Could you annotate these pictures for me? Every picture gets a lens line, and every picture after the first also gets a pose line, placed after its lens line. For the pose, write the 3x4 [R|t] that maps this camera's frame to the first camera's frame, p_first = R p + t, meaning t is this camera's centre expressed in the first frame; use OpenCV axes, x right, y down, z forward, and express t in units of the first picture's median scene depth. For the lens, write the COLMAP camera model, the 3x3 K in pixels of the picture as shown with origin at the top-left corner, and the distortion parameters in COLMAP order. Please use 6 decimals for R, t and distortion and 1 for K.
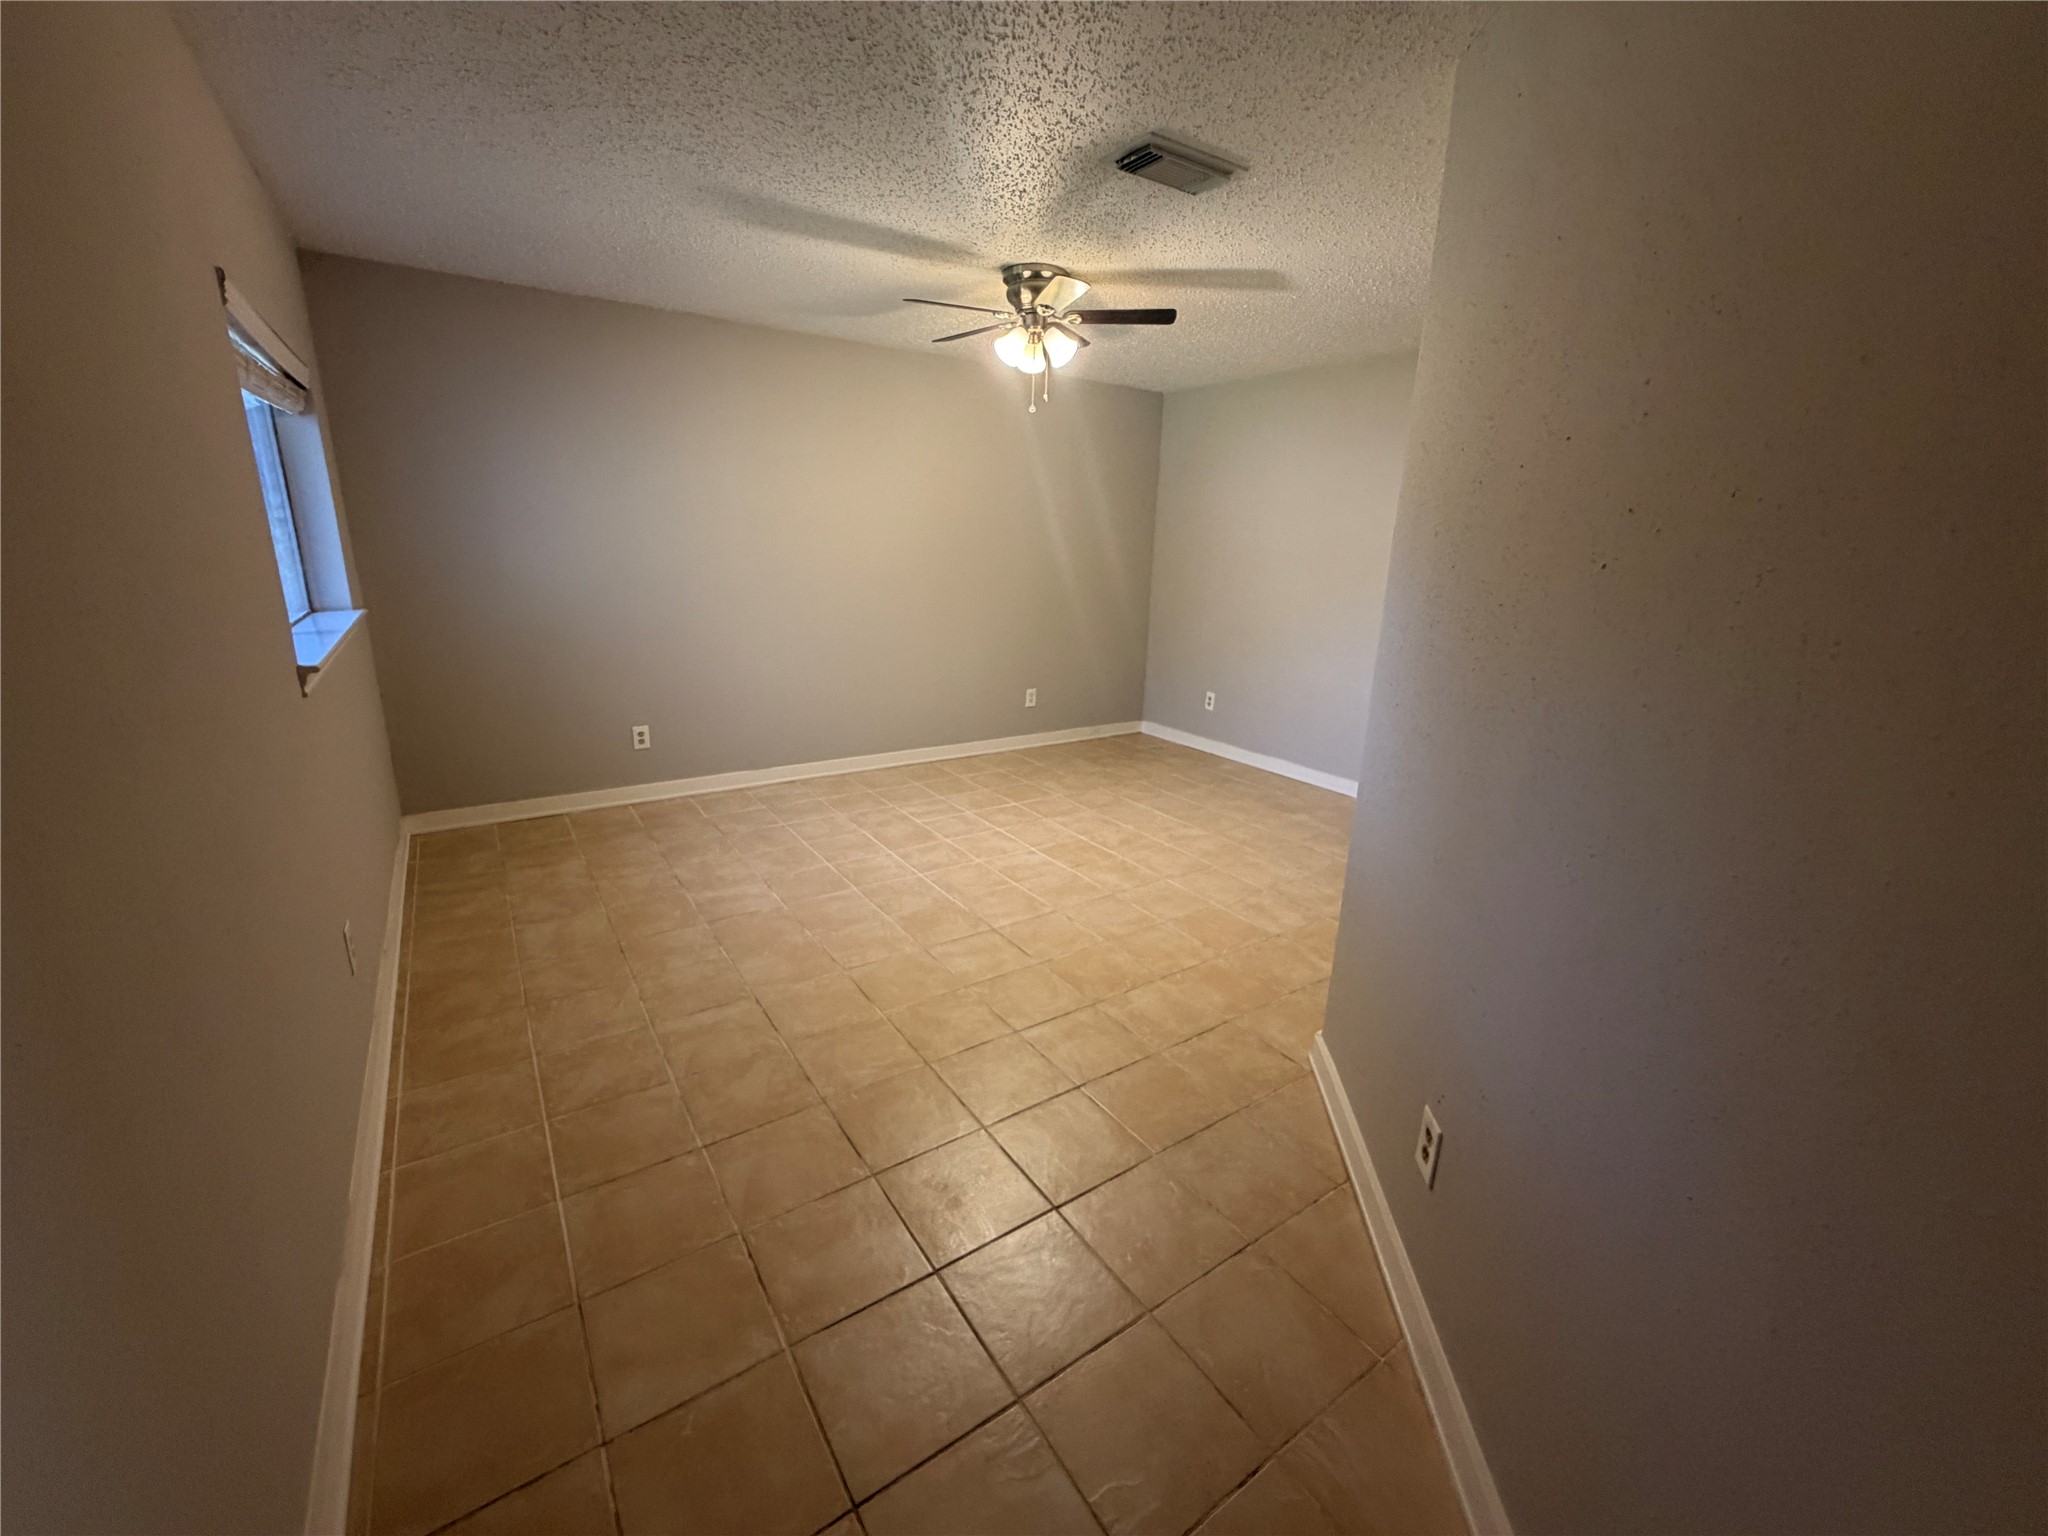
lens RADIAL K [[815.9, 0, 1025.6], [0, 815.9, 767.1], [0, 0, 1]] dist [-0.001145, 0.000152]
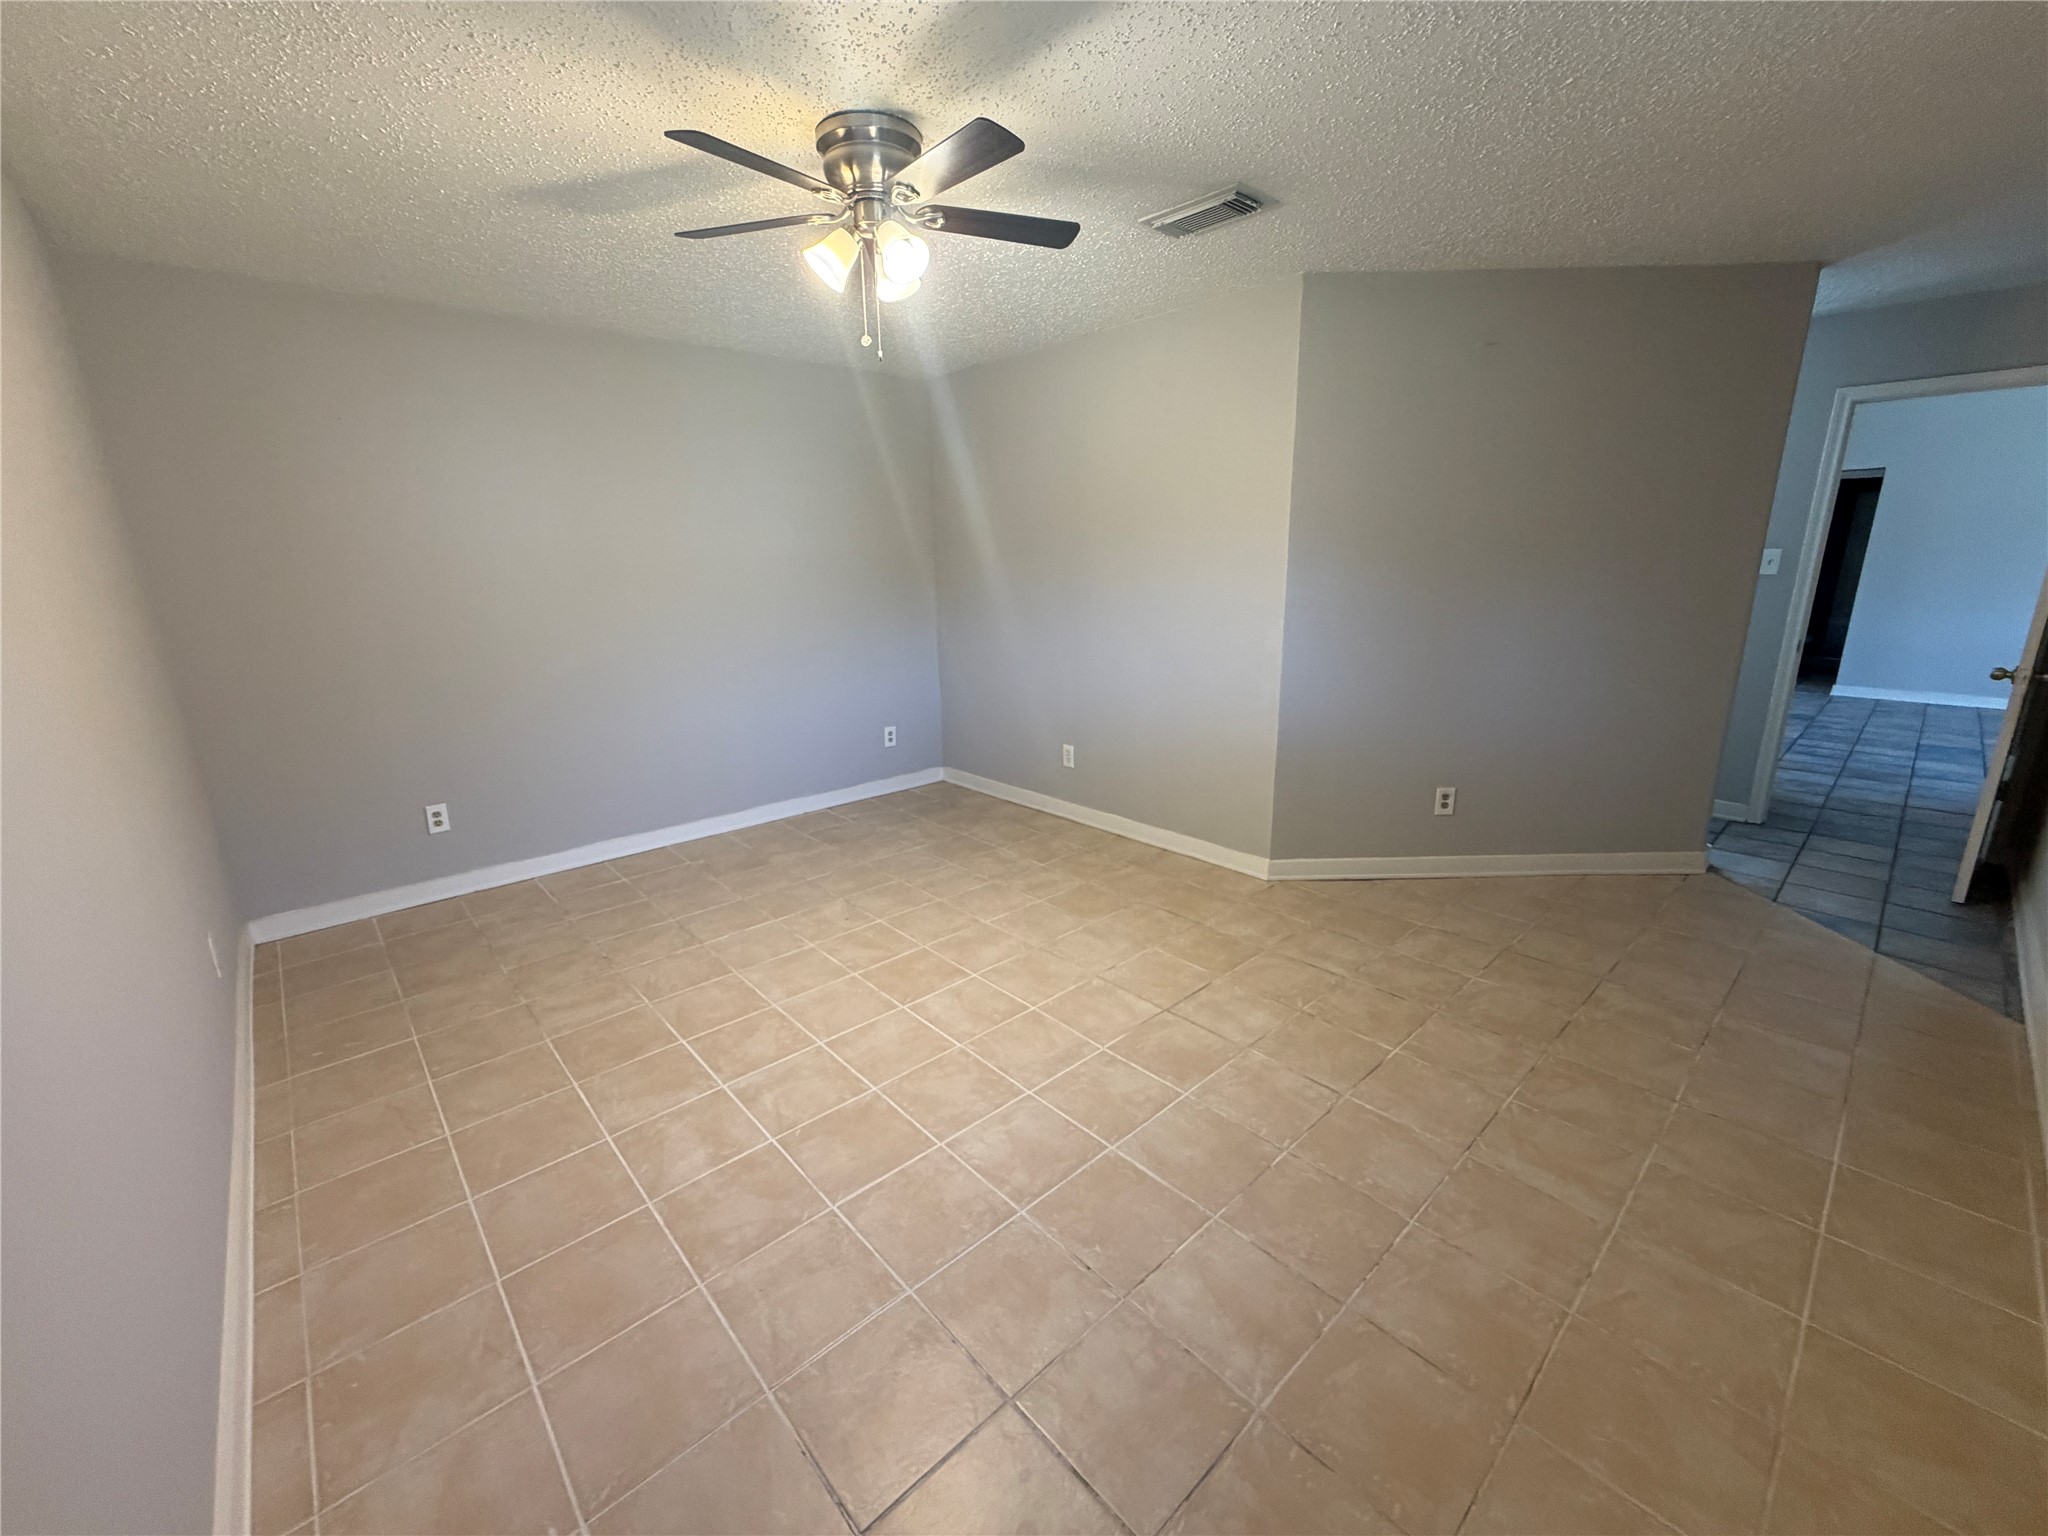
lens RADIAL K [[815.9, 0, 1027.2], [0, 815.9, 764.3], [0, 0, 1]] dist [-0.001145, 0.000152]
pose [[-0.136659, -0.275222, 0.951618, -0.620480], [0.282305, 0.909977, 0.303719, -0.271879], [-0.949541, 0.310153, -0.046660, 0.903026]]
